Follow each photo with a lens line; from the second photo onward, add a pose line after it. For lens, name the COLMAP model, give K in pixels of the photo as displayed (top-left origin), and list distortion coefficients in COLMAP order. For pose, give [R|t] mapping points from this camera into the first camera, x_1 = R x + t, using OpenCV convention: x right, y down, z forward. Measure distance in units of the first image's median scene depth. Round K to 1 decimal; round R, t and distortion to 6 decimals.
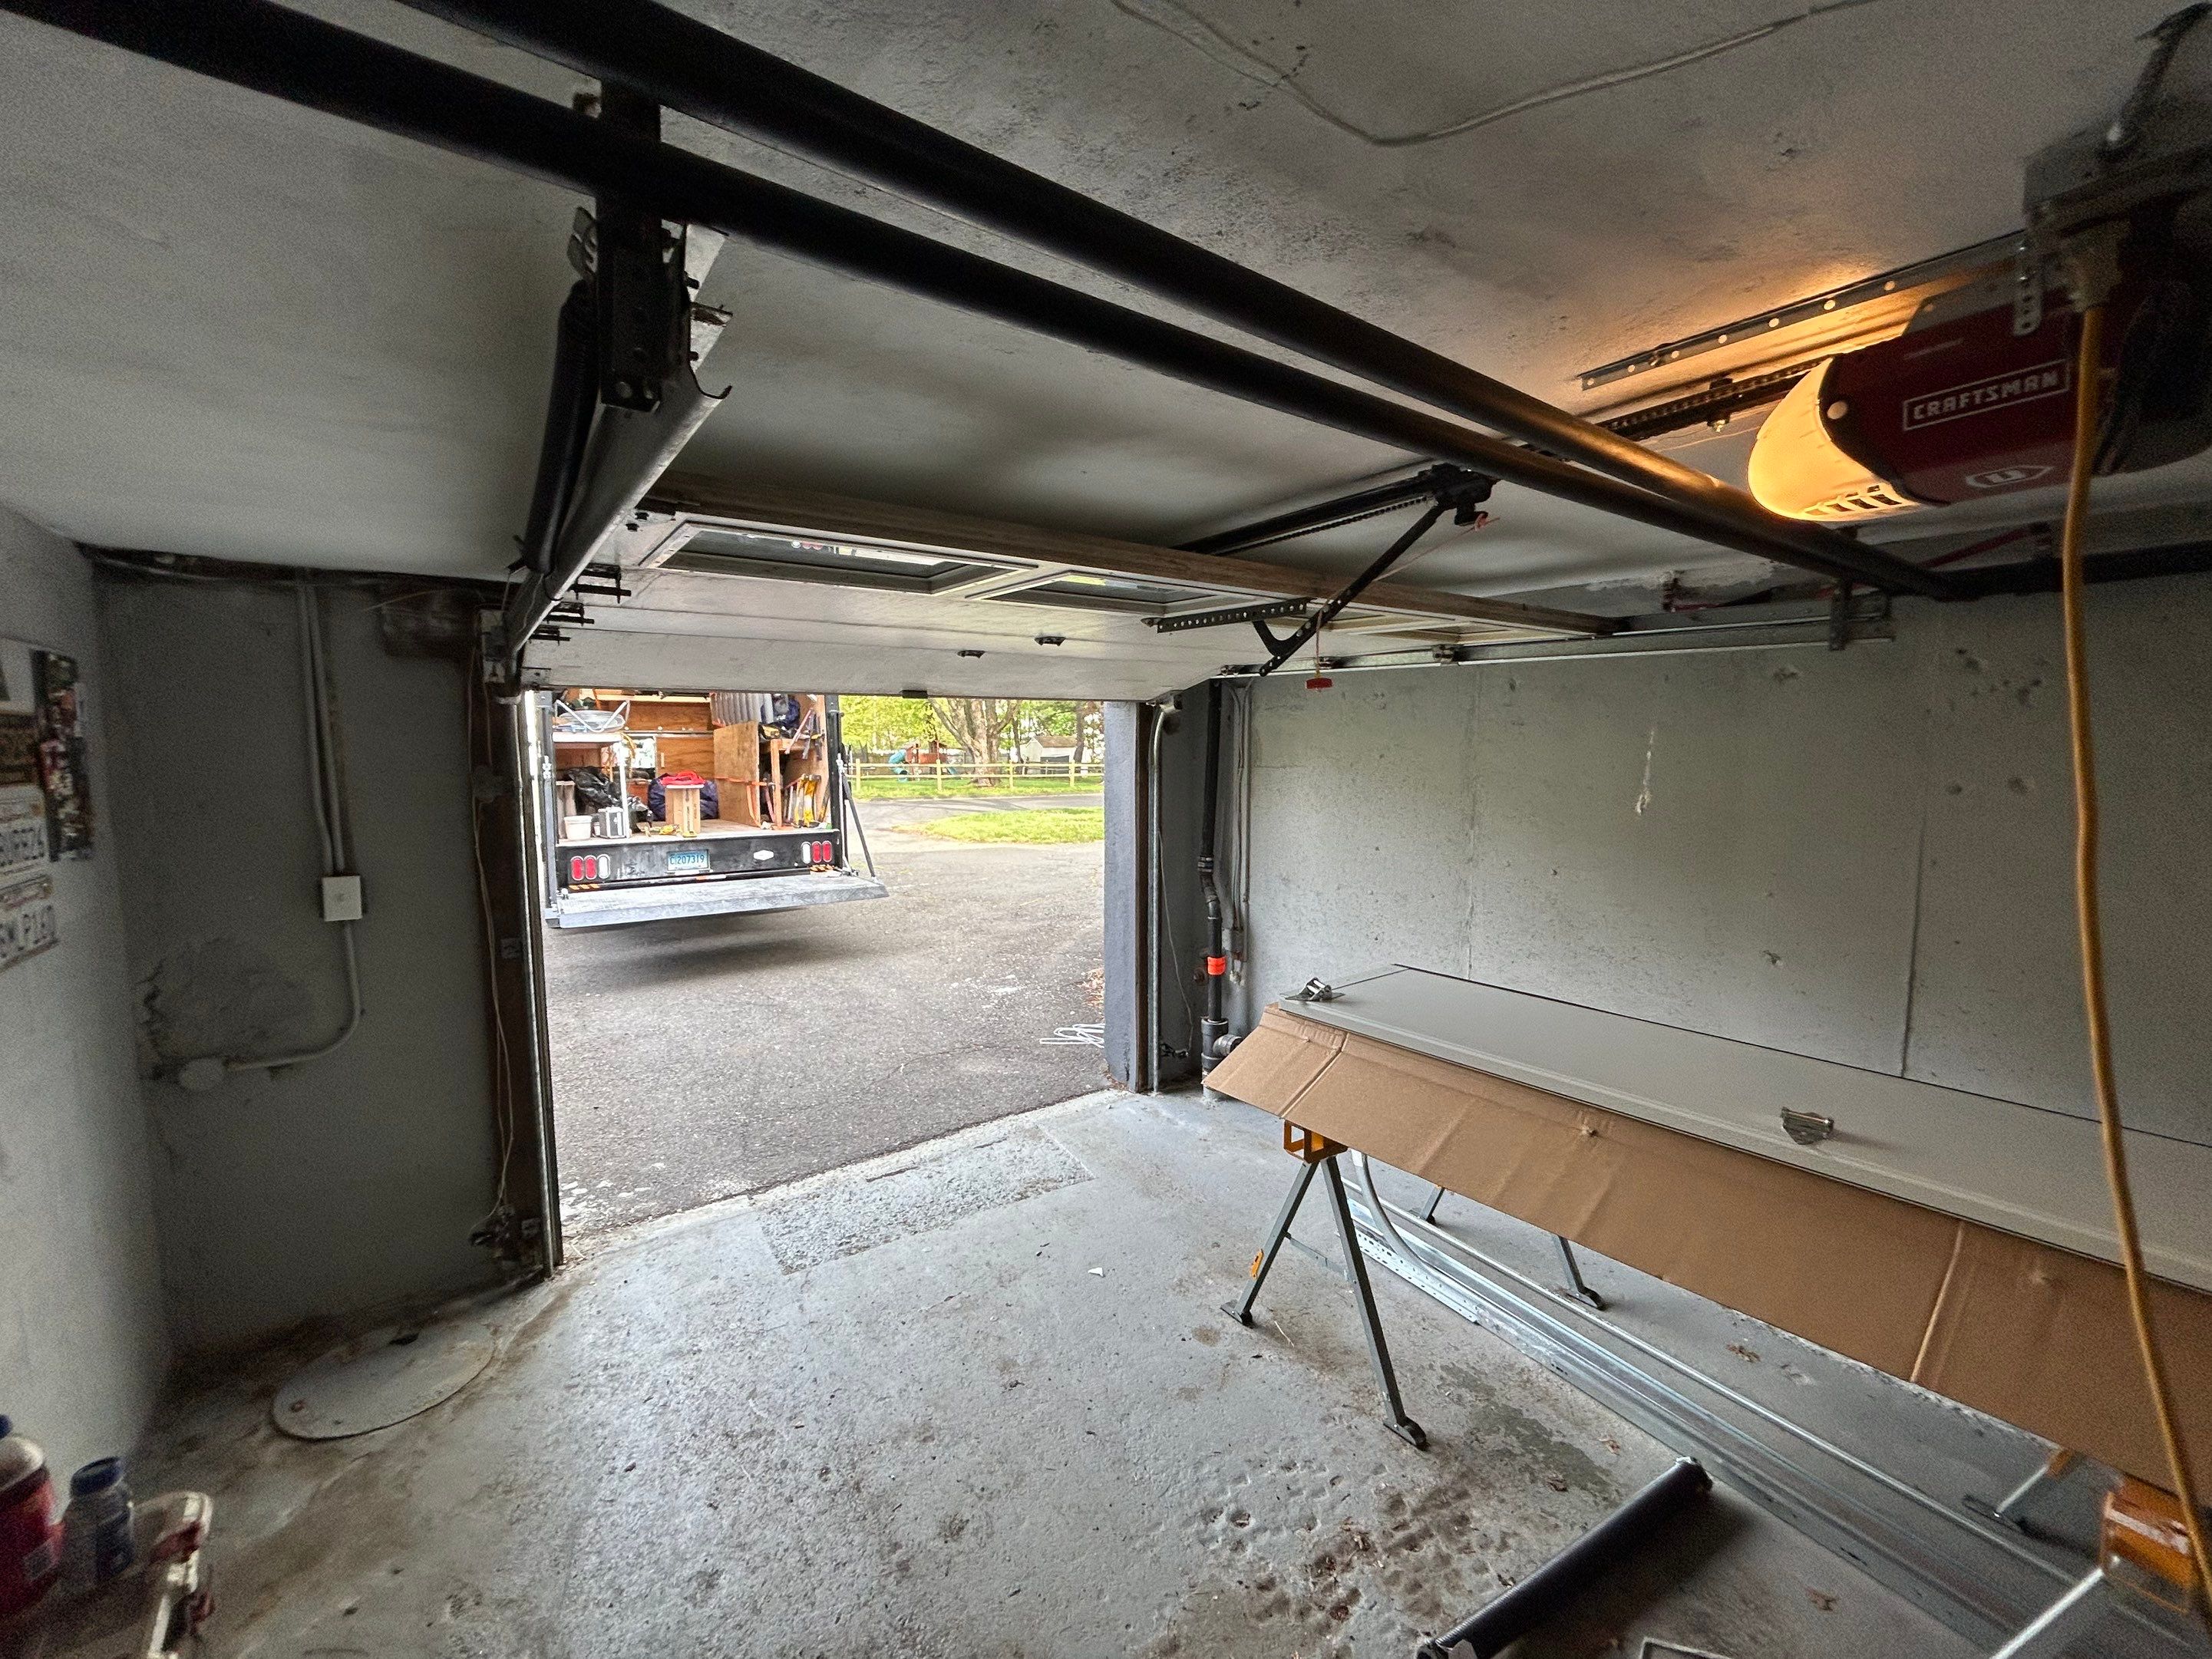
lens RADIAL K [[890.2, 0, 1103.8], [0, 890.2, 824.8], [0, 0, 1]] dist [-0.001194, -0.000296]
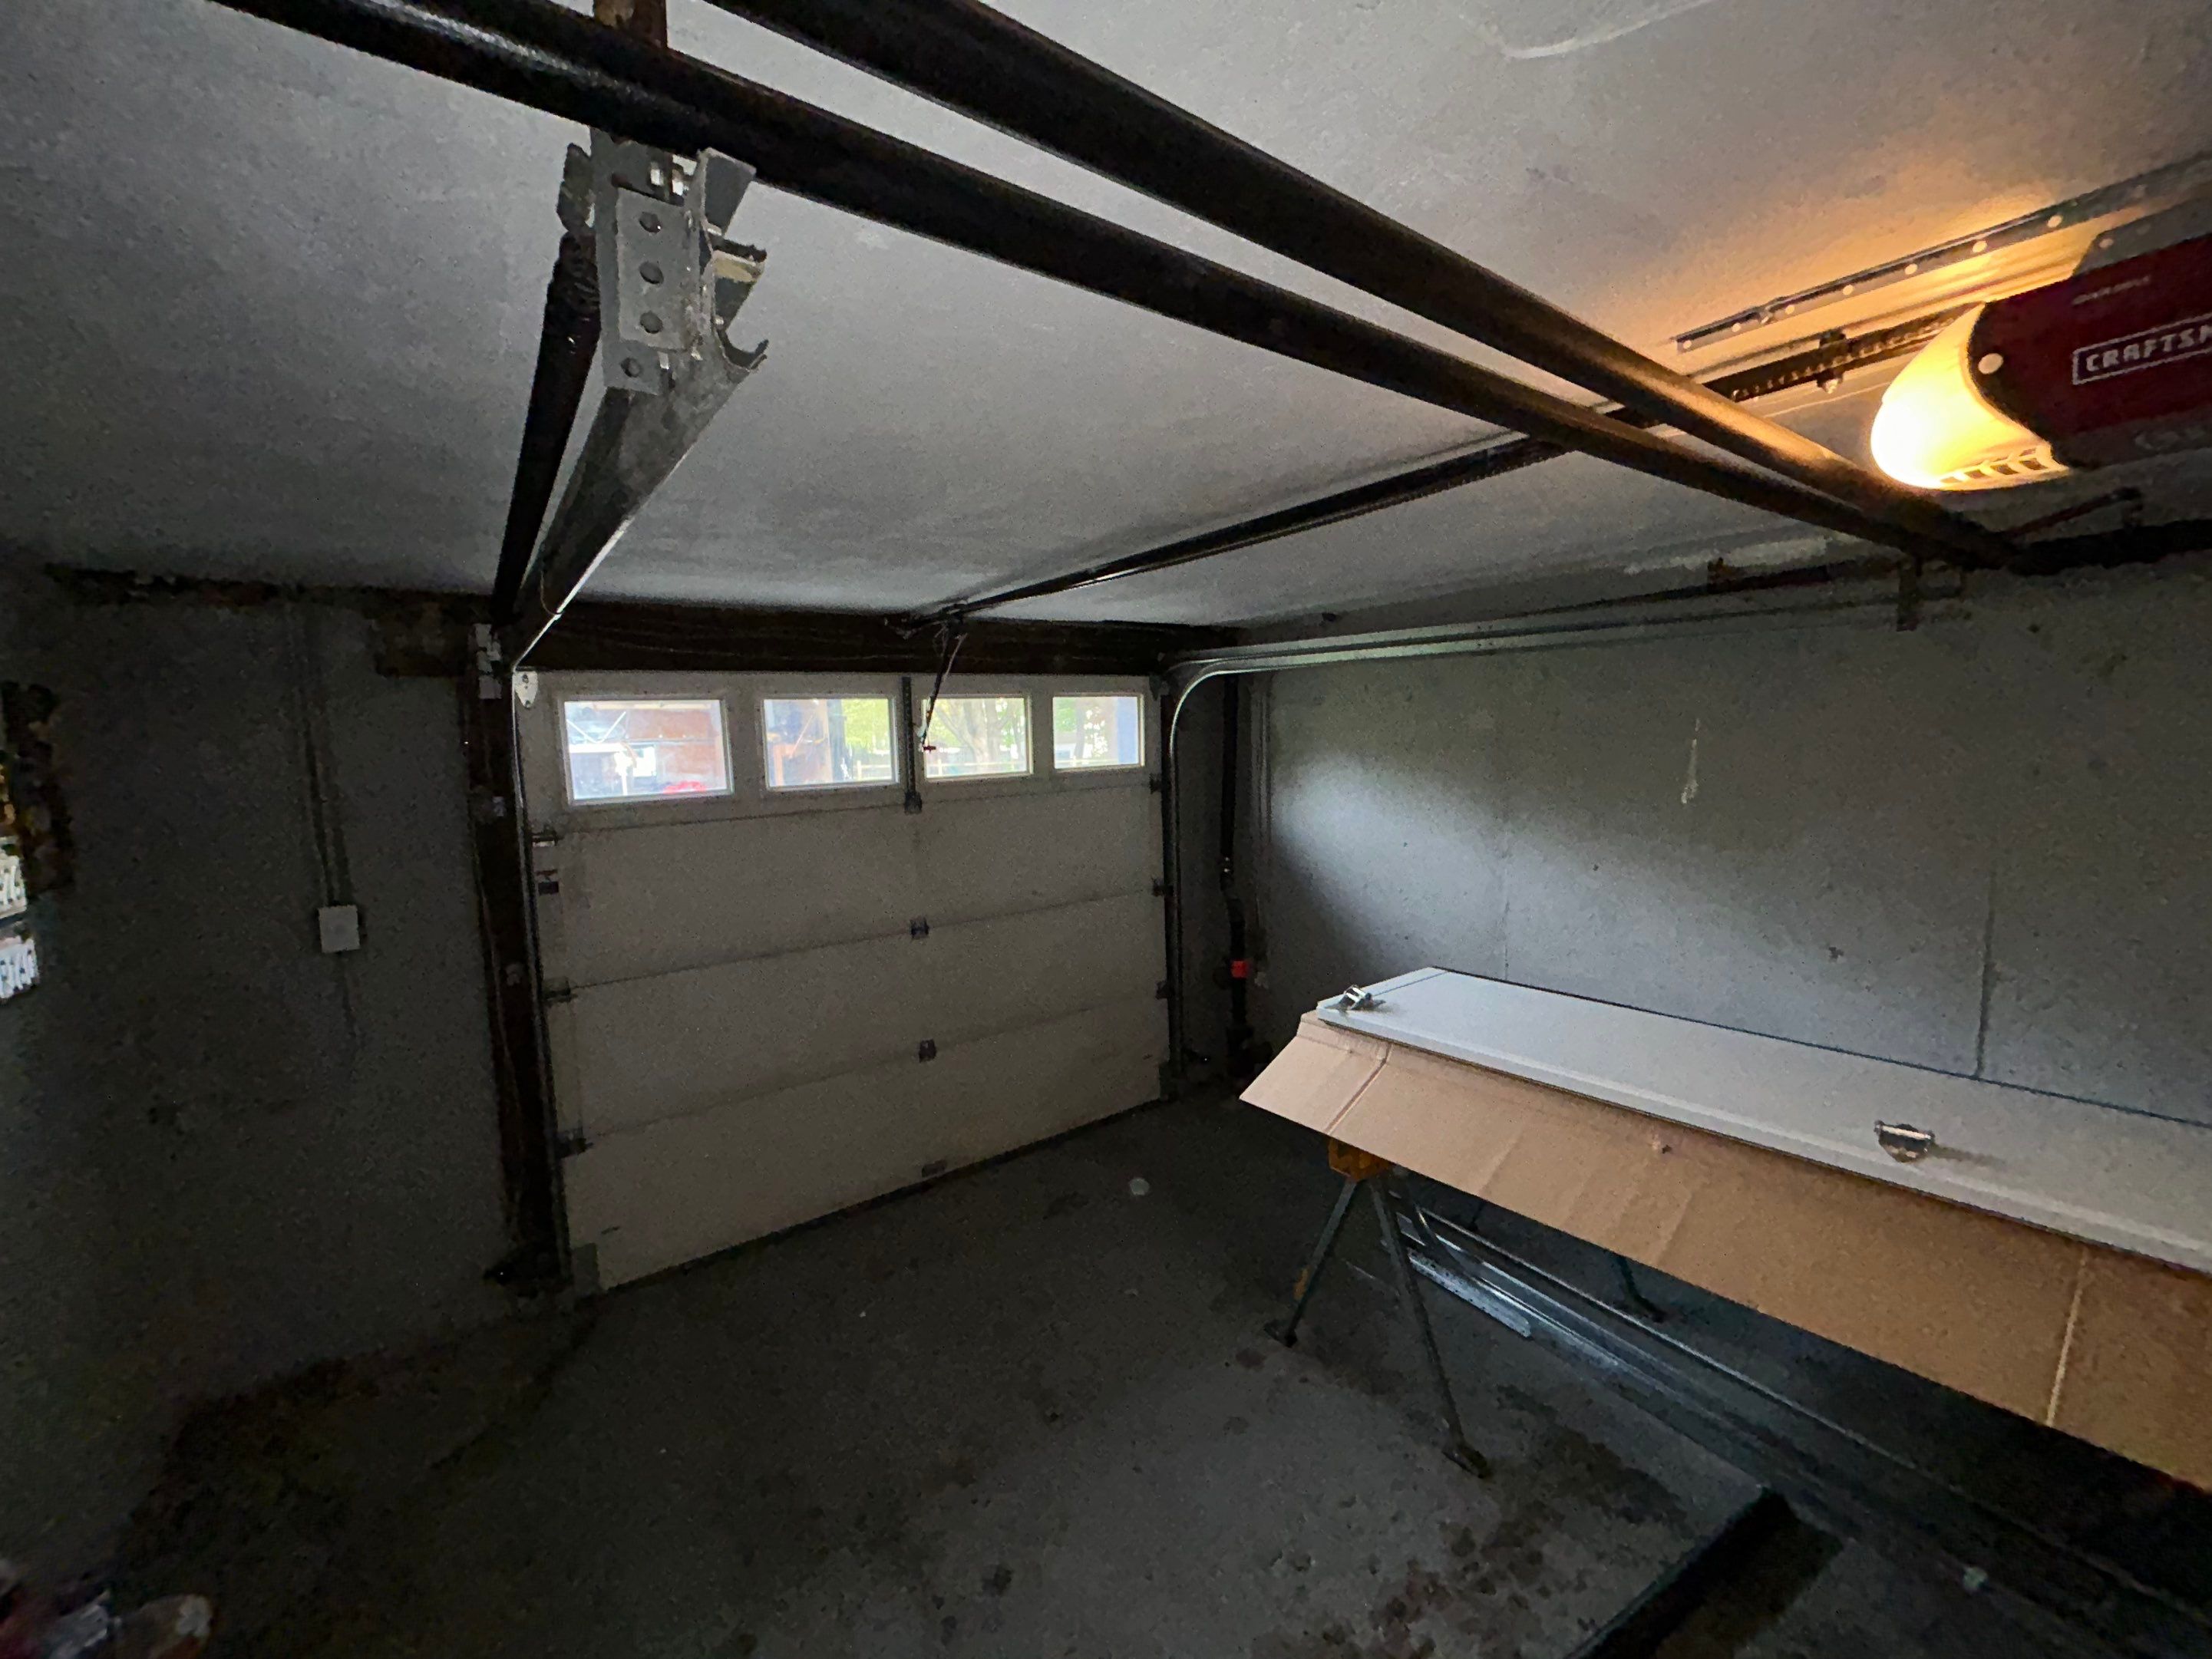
lens RADIAL K [[890.2, 0, 1102.1], [0, 890.2, 824.4], [0, 0, 1]] dist [-0.001194, -0.000296]
pose [[0.999660, -0.025939, -0.002703, -0.035198], [0.025955, 0.999644, 0.006231, -0.018125], [0.002541, -0.006300, 0.999977, 0.054493]]
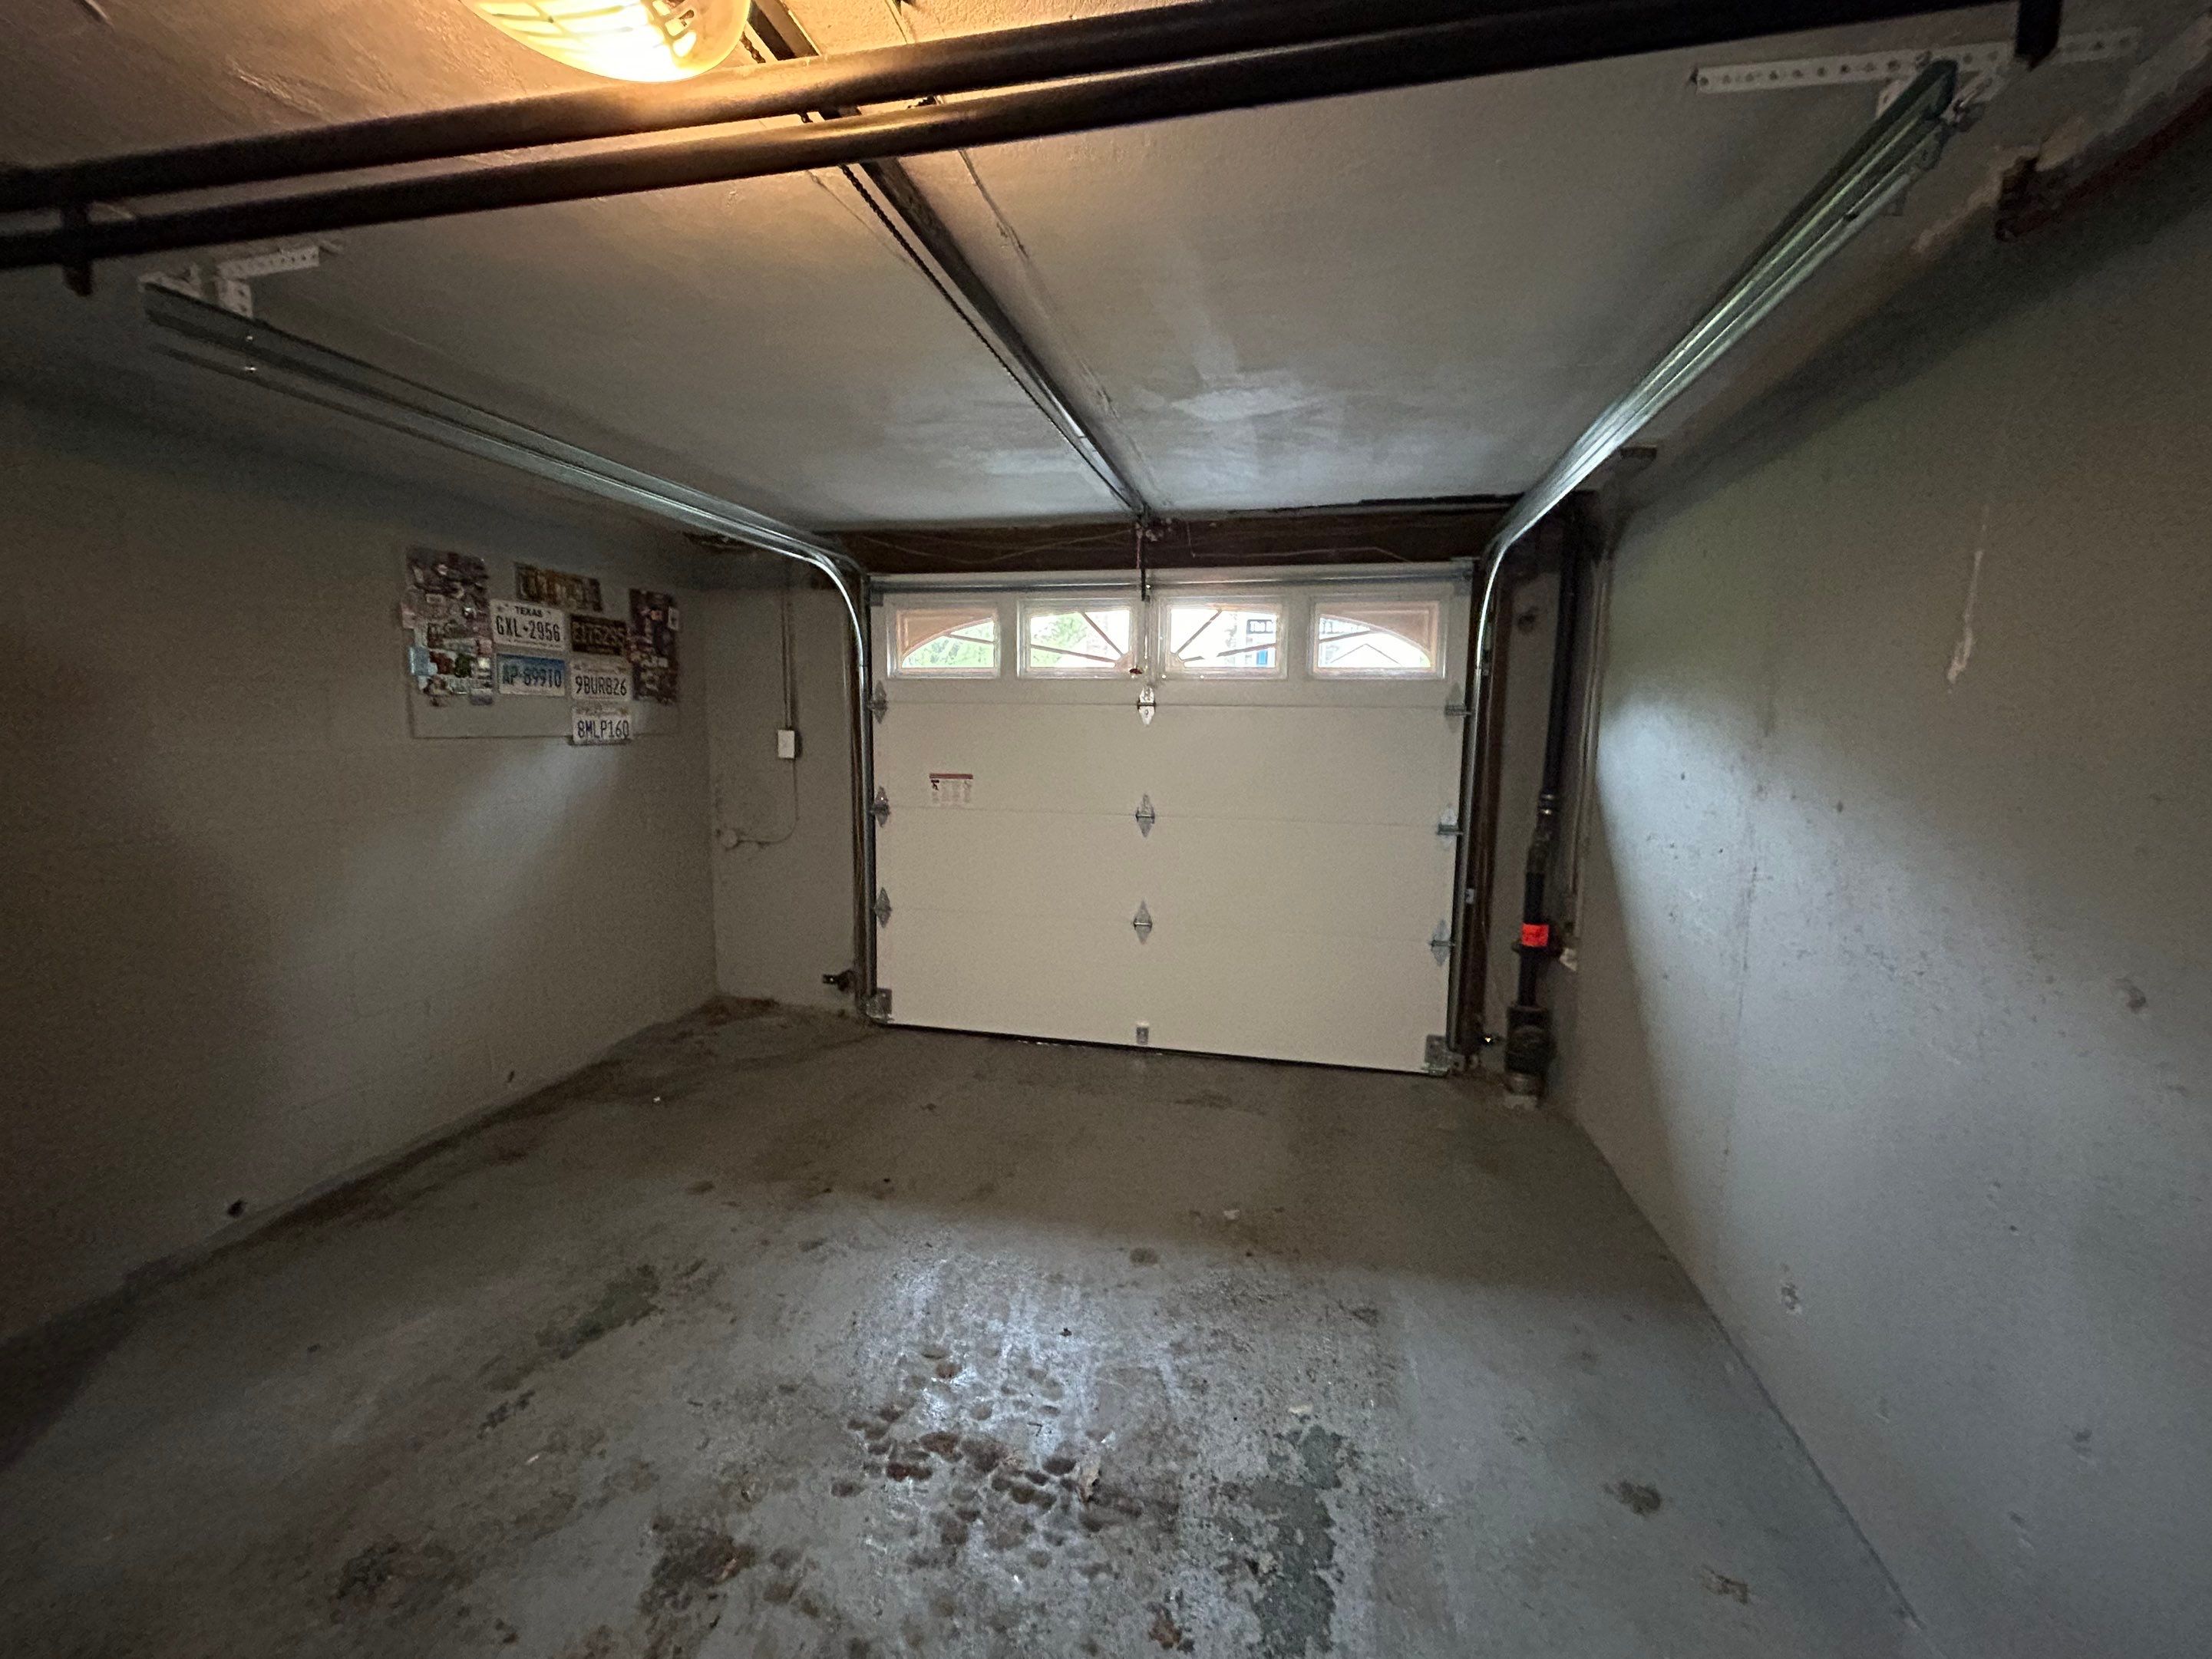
lens RADIAL K [[890.2, 0, 1104.4], [0, 890.2, 833.6], [0, 0, 1]] dist [-0.001194, -0.000296]
pose [[0.665291, 0.108528, -0.738654, 0.925942], [-0.086114, 0.993929, 0.068474, 0.107722], [0.741601, 0.018053, 0.670598, 0.454171]]
